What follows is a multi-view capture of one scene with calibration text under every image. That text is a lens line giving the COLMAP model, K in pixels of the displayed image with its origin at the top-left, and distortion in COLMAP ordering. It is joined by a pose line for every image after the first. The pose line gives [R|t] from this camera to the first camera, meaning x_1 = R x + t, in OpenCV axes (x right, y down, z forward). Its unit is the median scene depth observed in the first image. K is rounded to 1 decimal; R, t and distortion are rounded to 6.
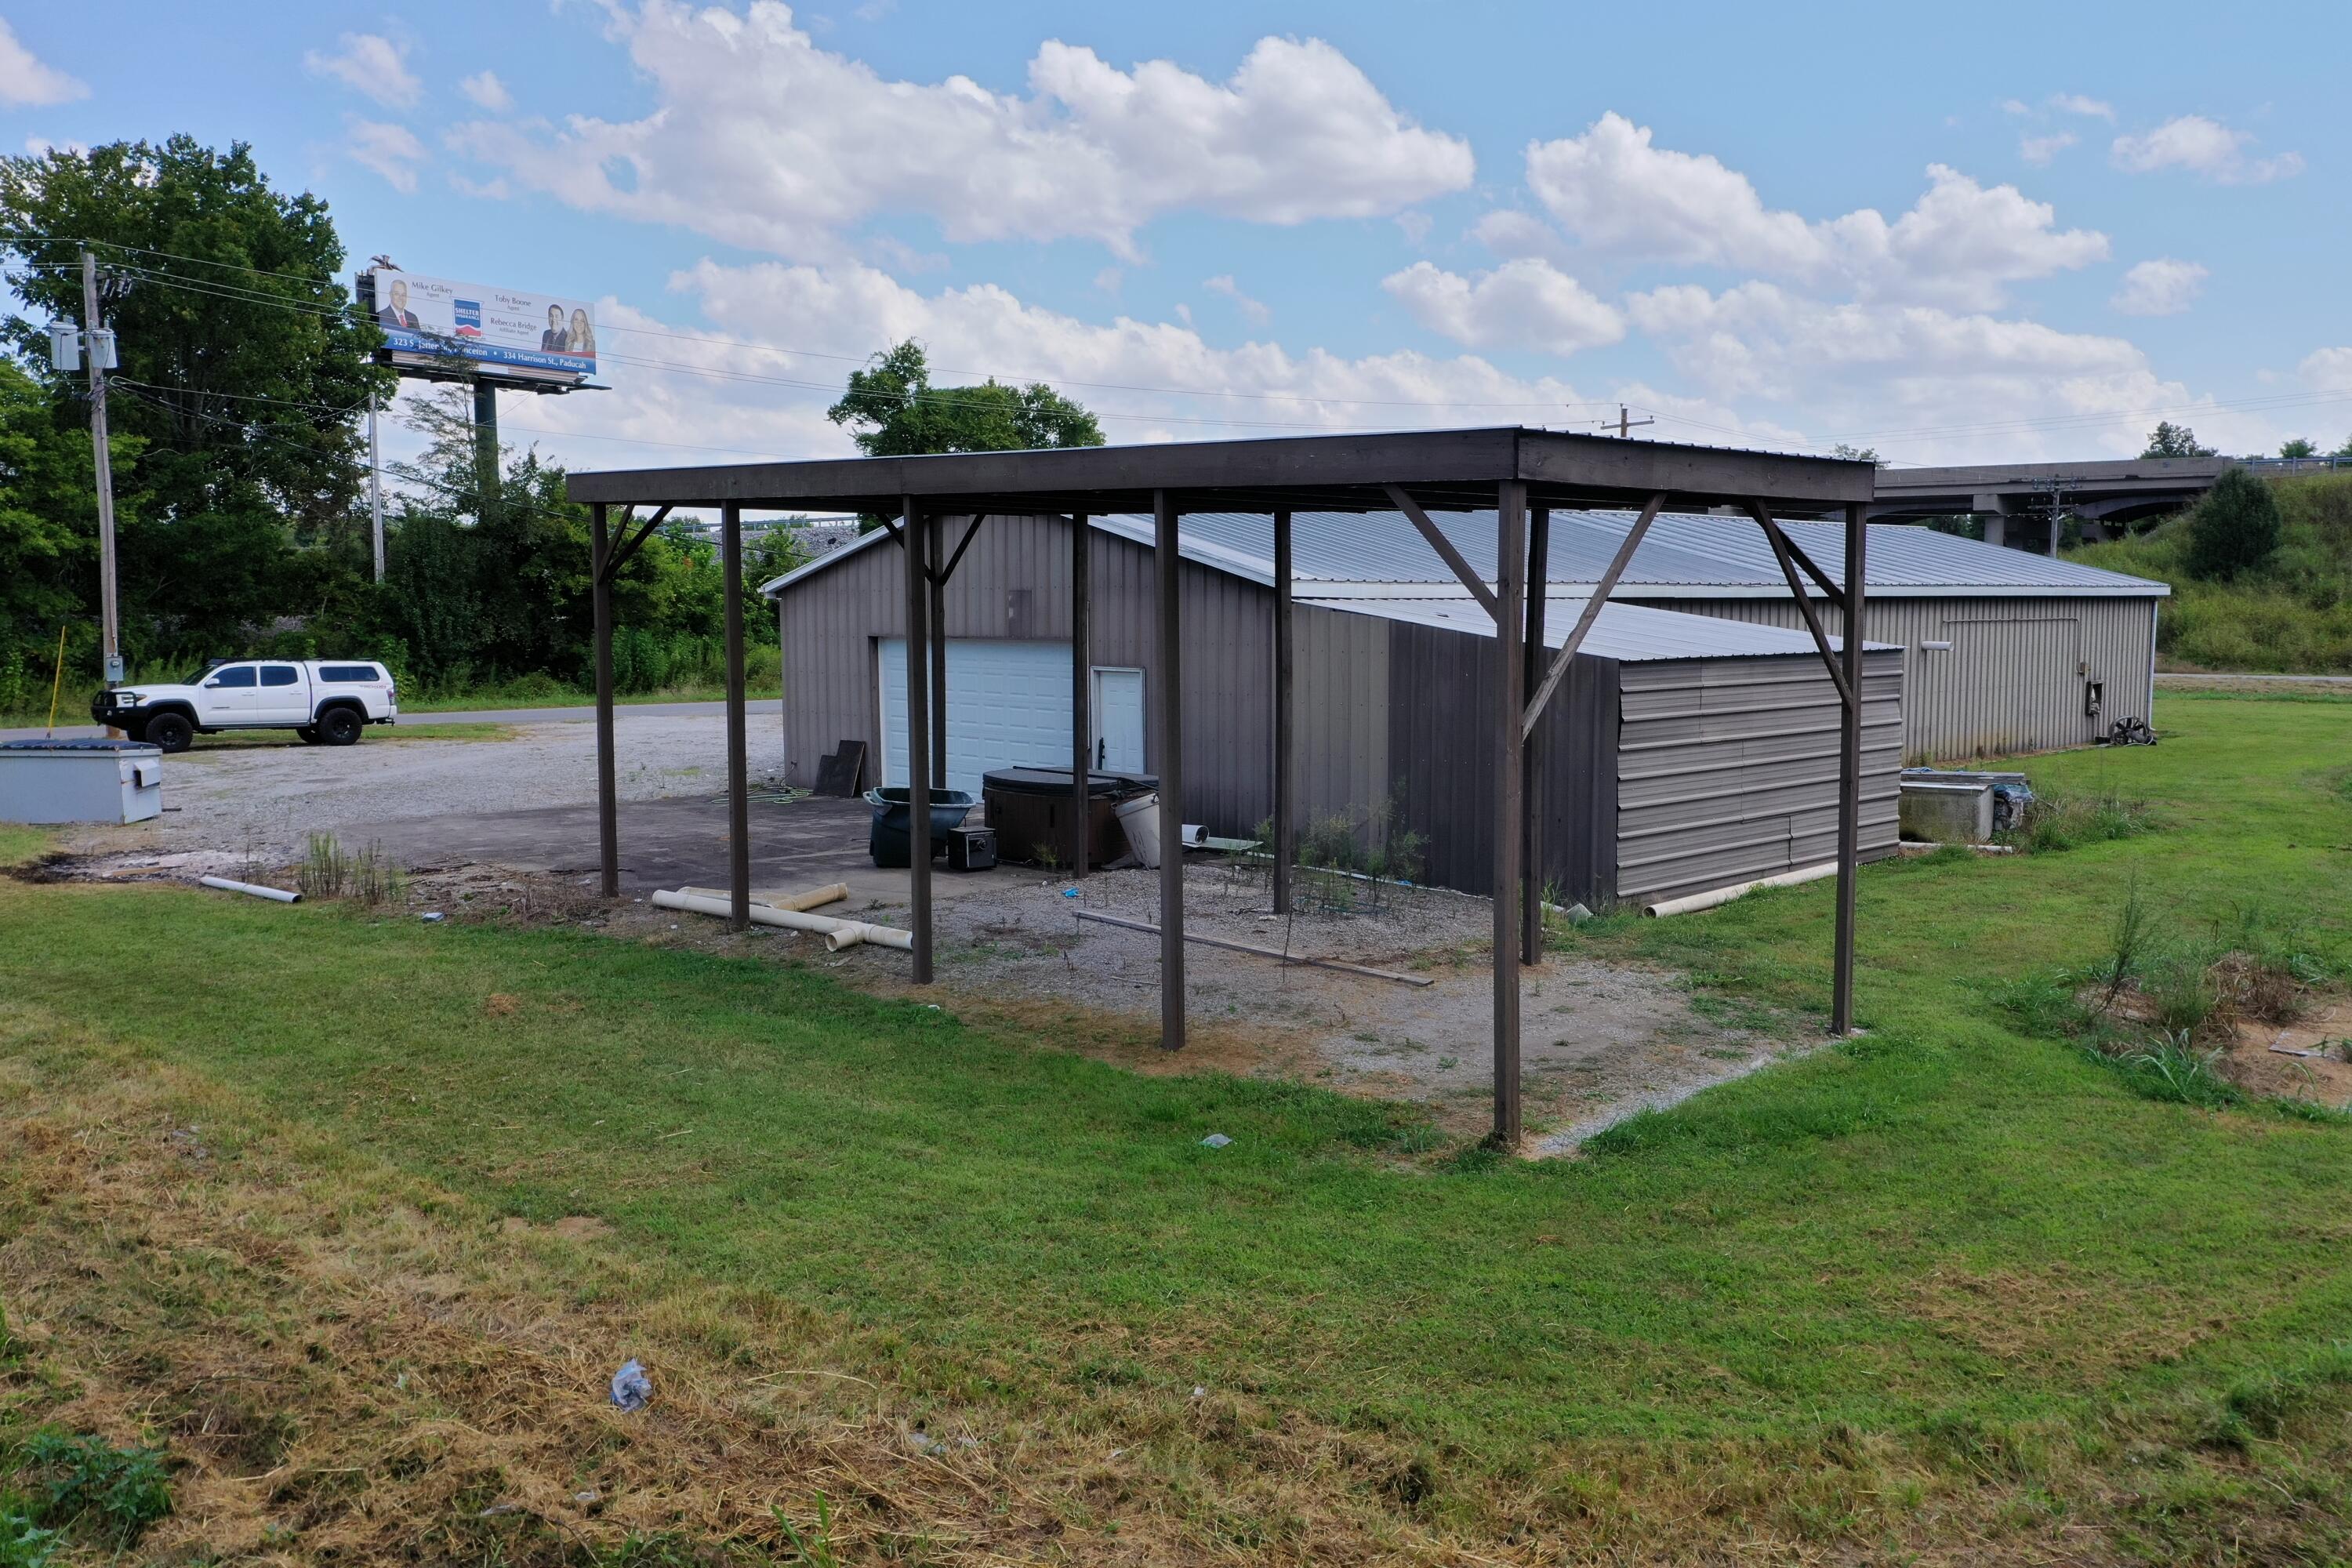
lens RADIAL K [[1859.7, 0, 1167.9], [0, 1859.7, 778.1], [0, 0, 1]] dist [0.006888, 0.003073]
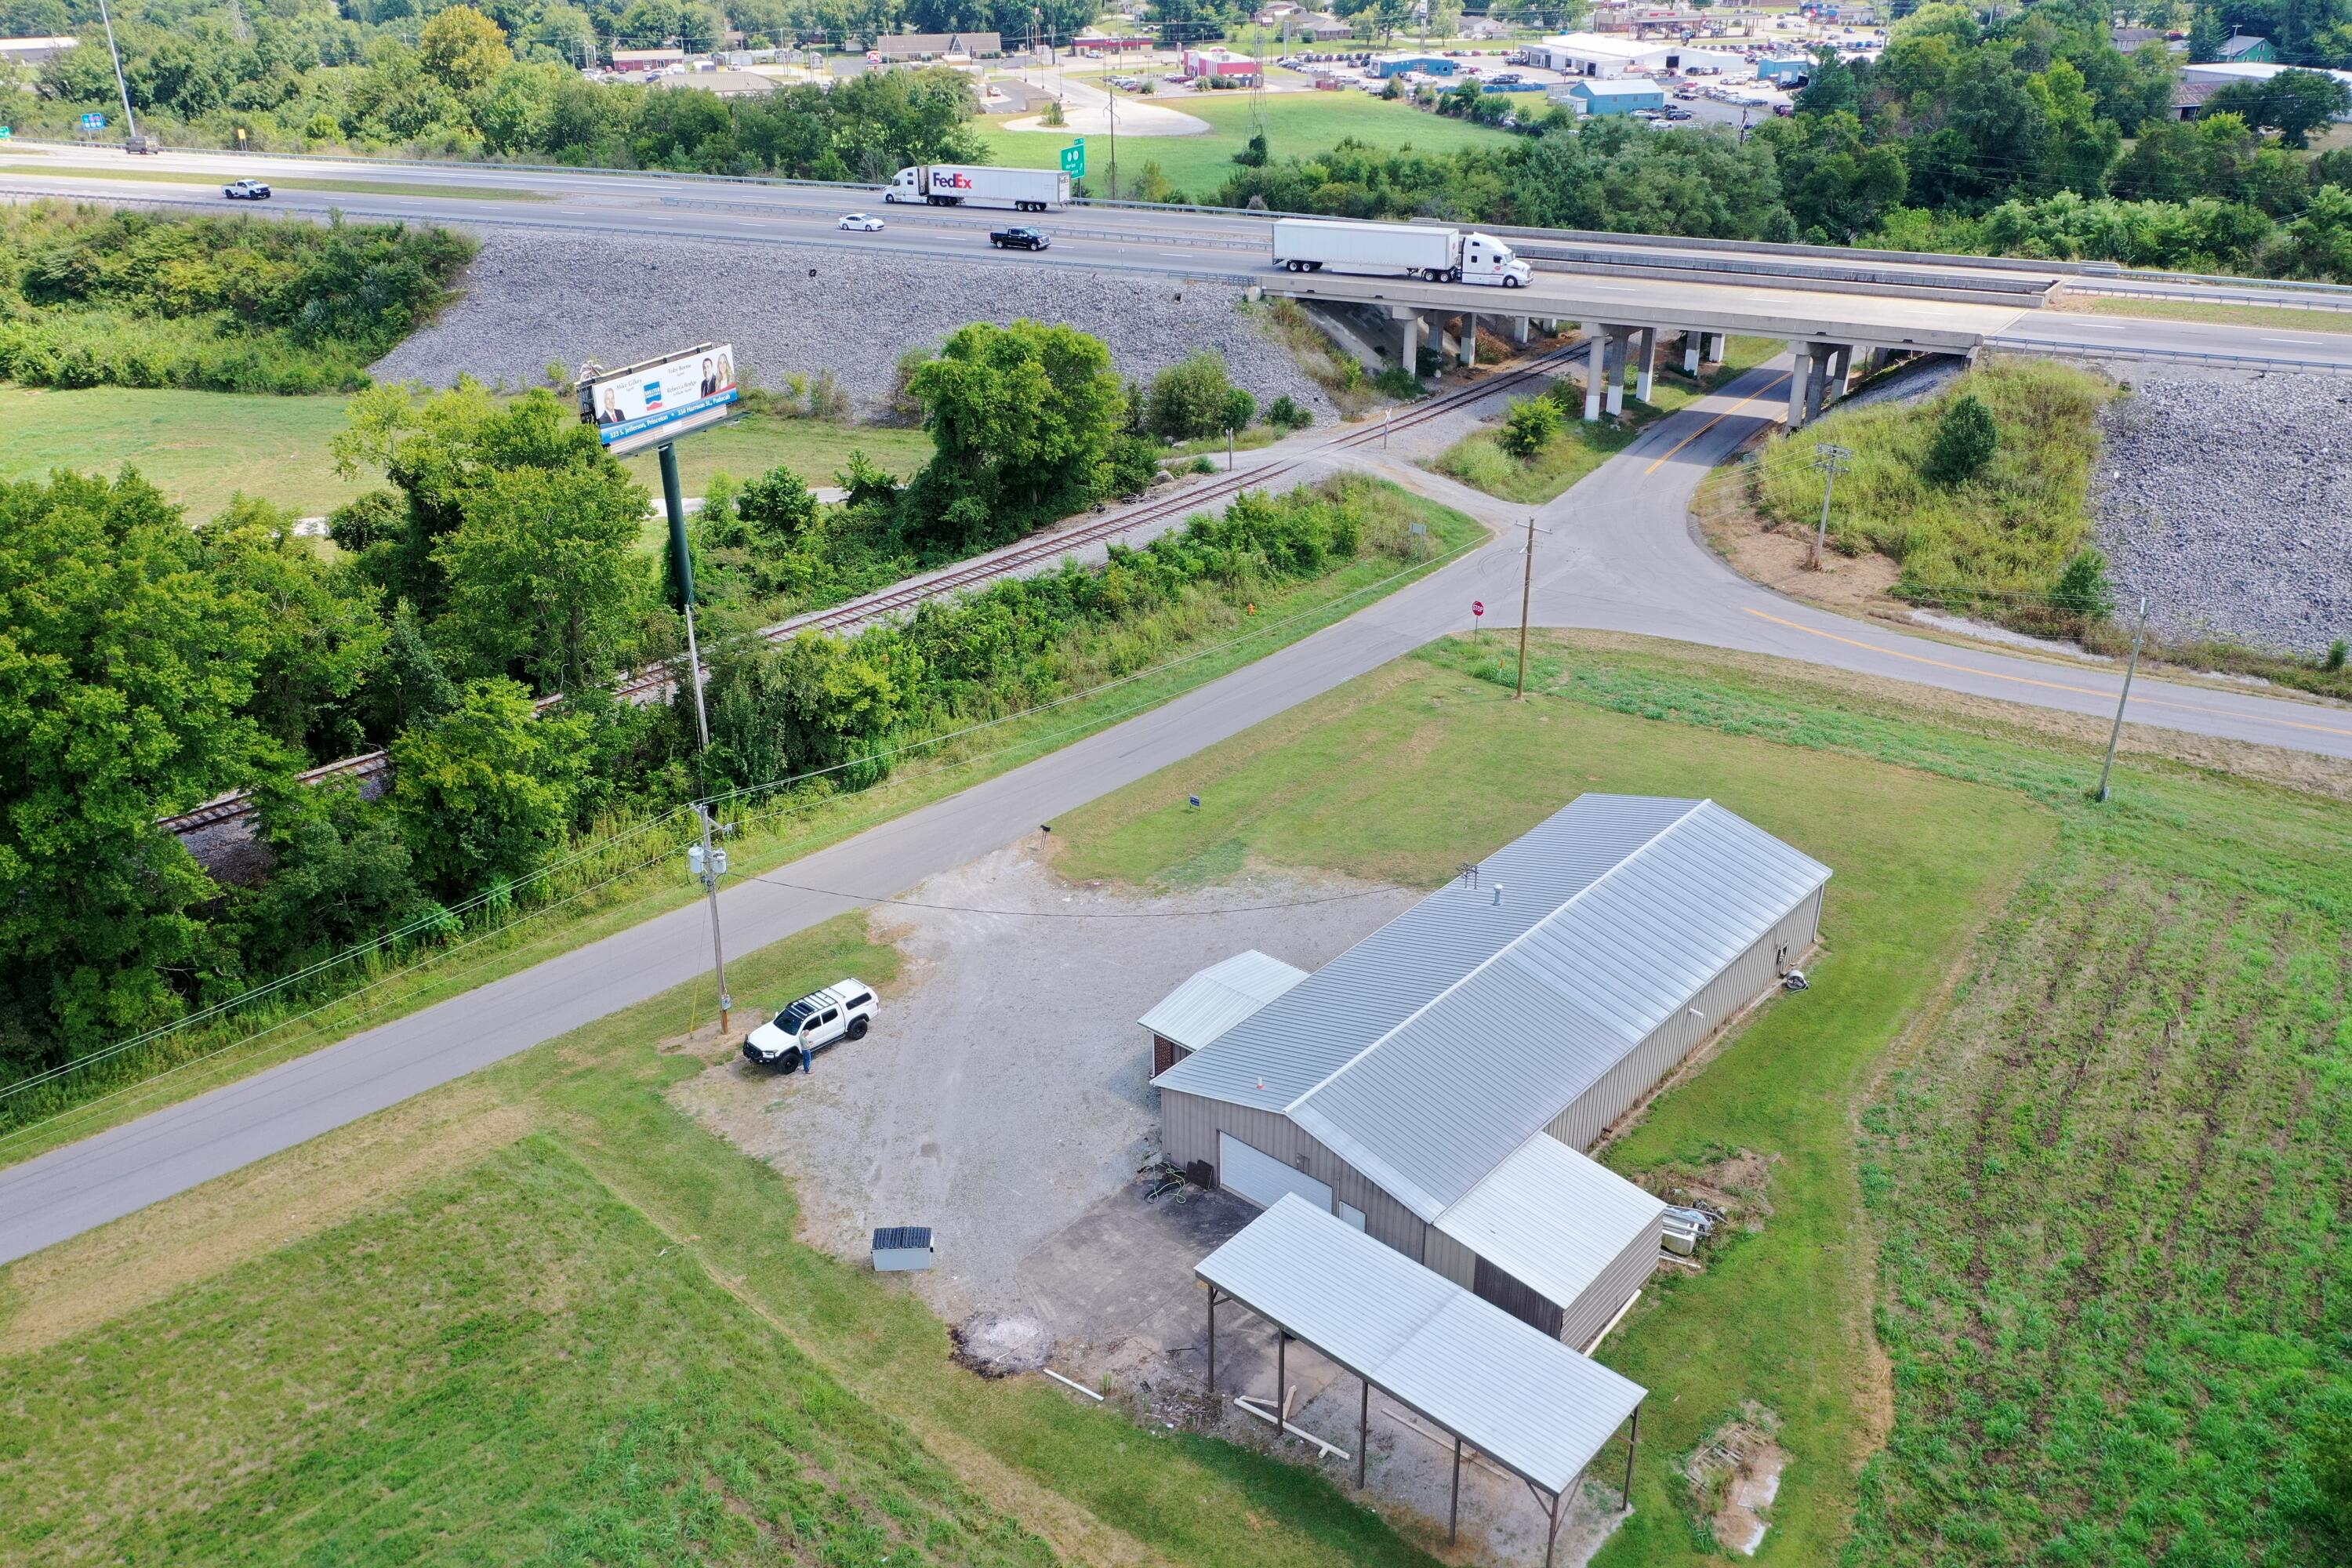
lens RADIAL K [[1859.7, 0, 1167.9], [0, 1859.7, 778.1], [0, 0, 1]] dist [0.006888, 0.003073]
pose [[0.995954, -0.042799, 0.079018, -0.133090], [0.012463, 0.936592, 0.350199, -0.447157], [-0.088996, -0.347797, 0.933336, -0.332402]]
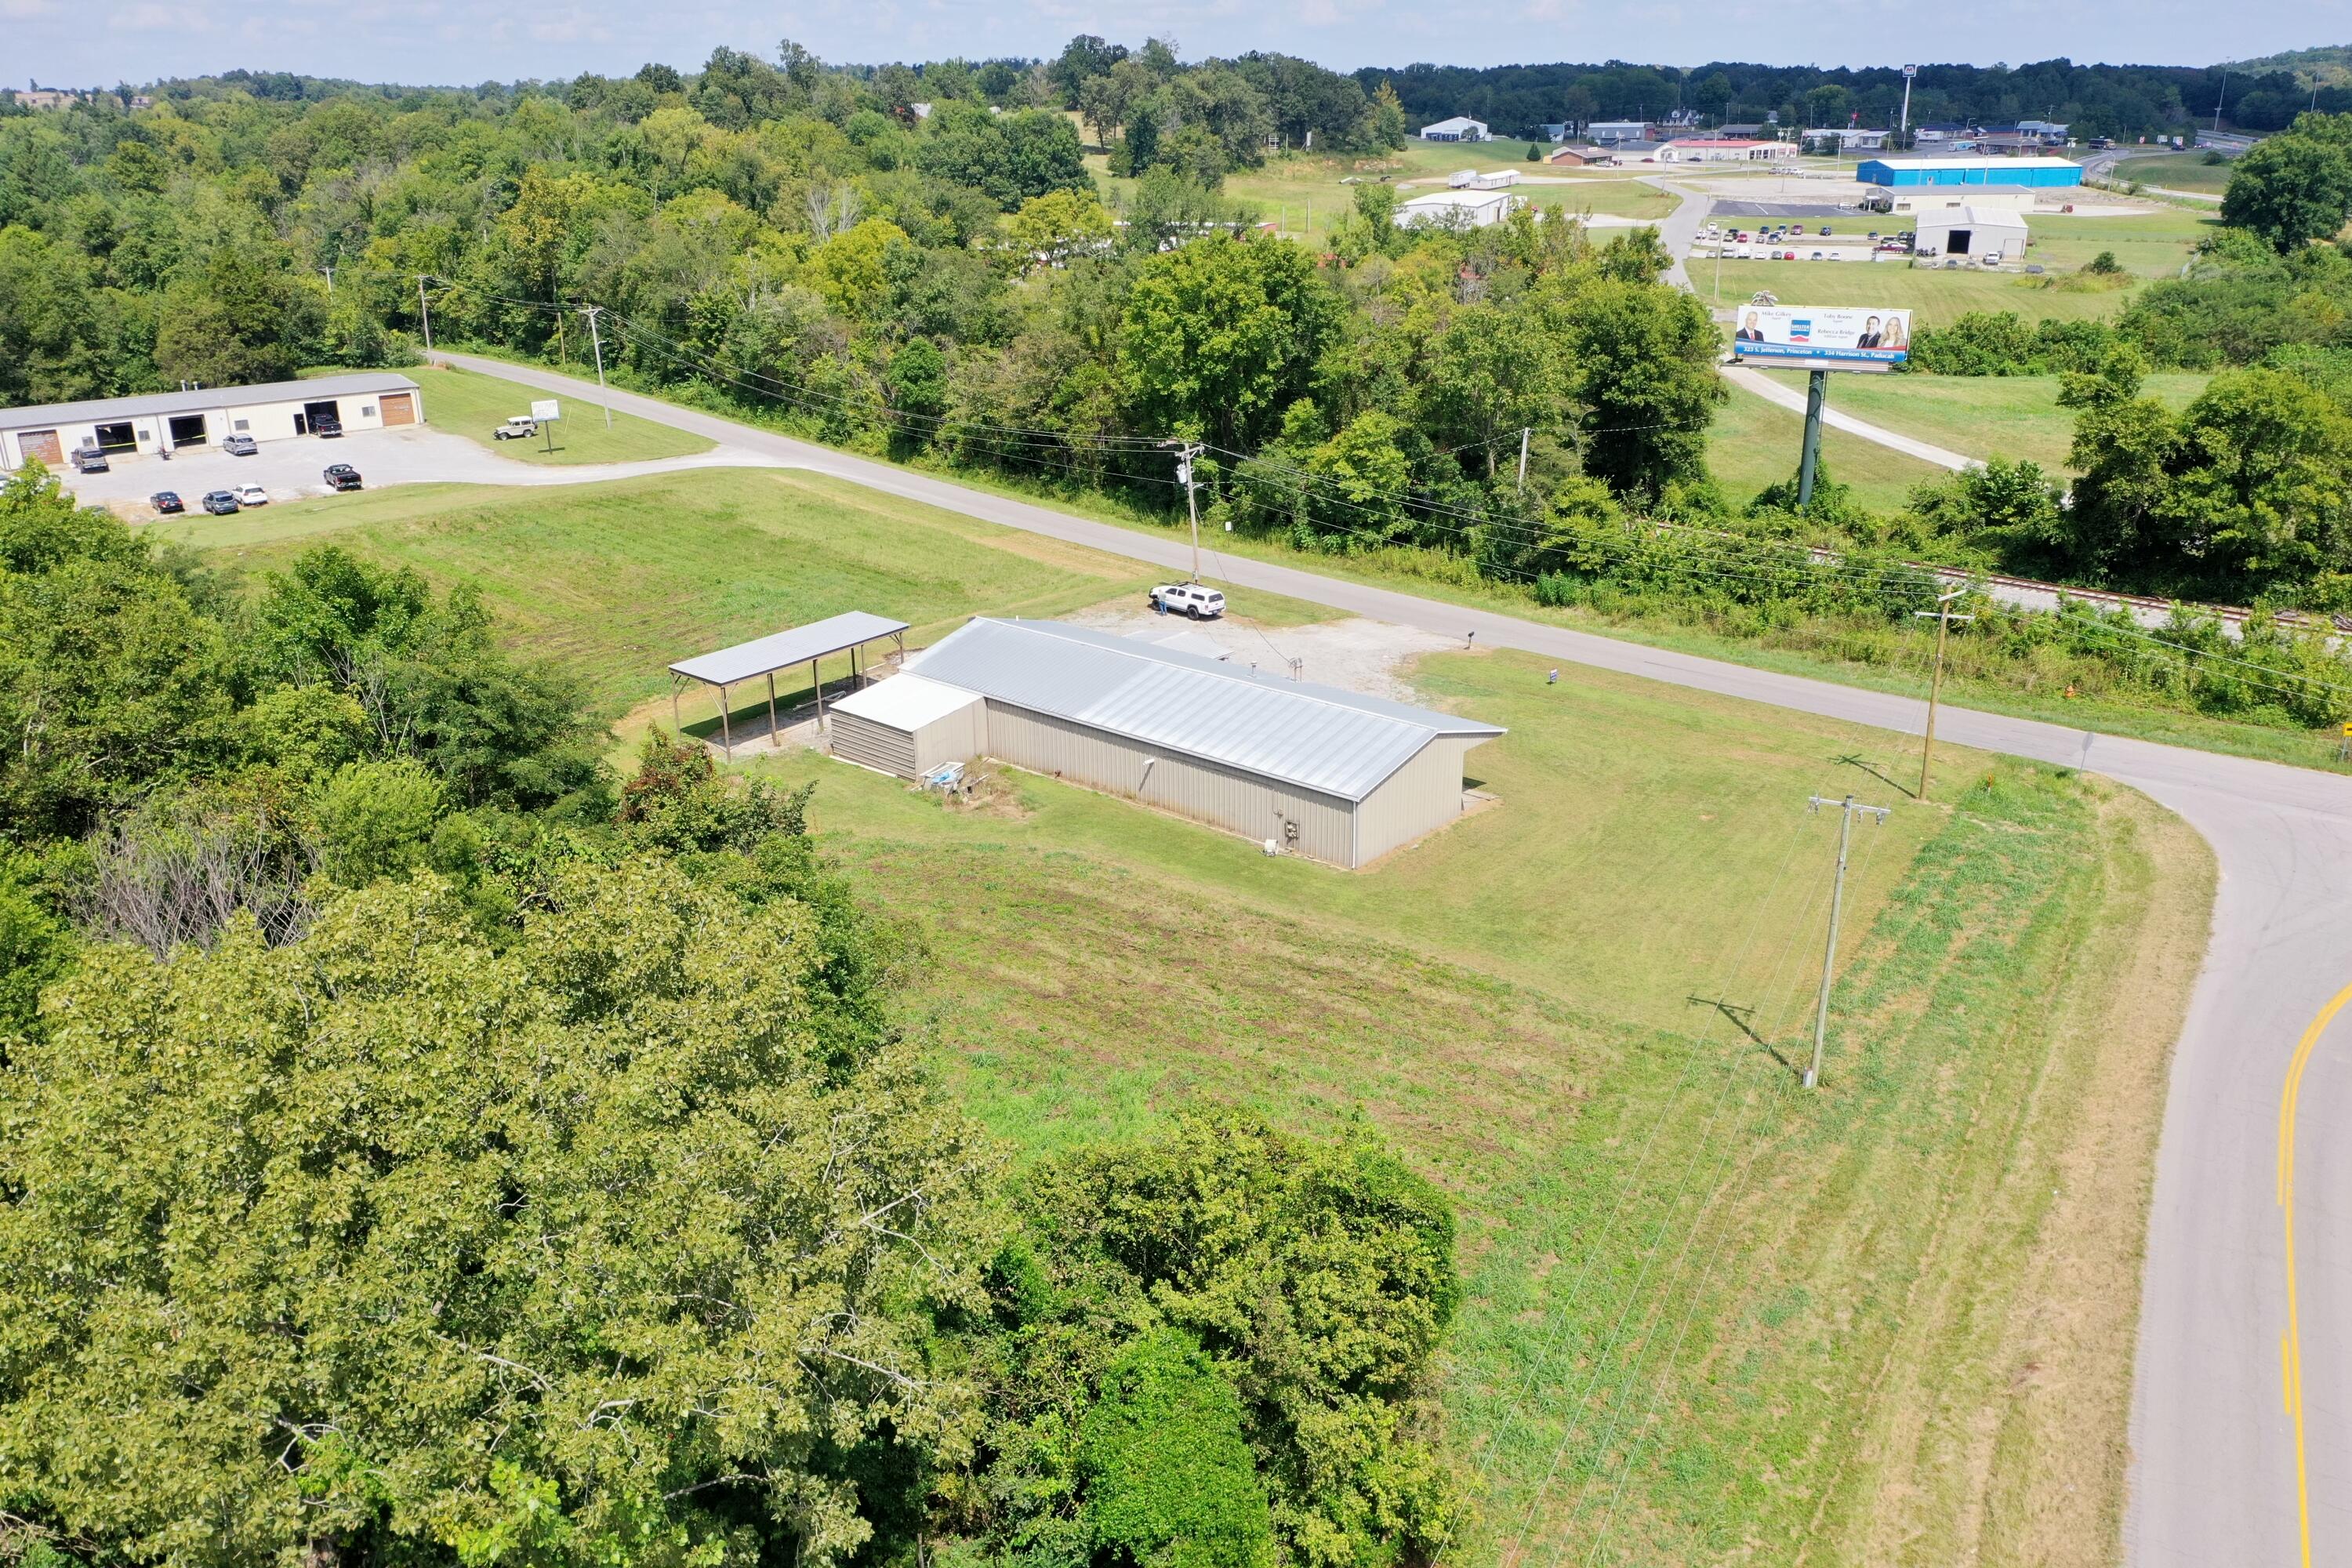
lens RADIAL K [[1859.7, 0, 1167.9], [0, 1859.7, 778.1], [0, 0, 1]] dist [0.006888, 0.003073]
pose [[0.077760, 0.348660, -0.934018, 1.180079], [-0.077470, 0.936135, 0.343000, -0.391223], [0.993958, 0.045686, 0.099804, 0.330875]]
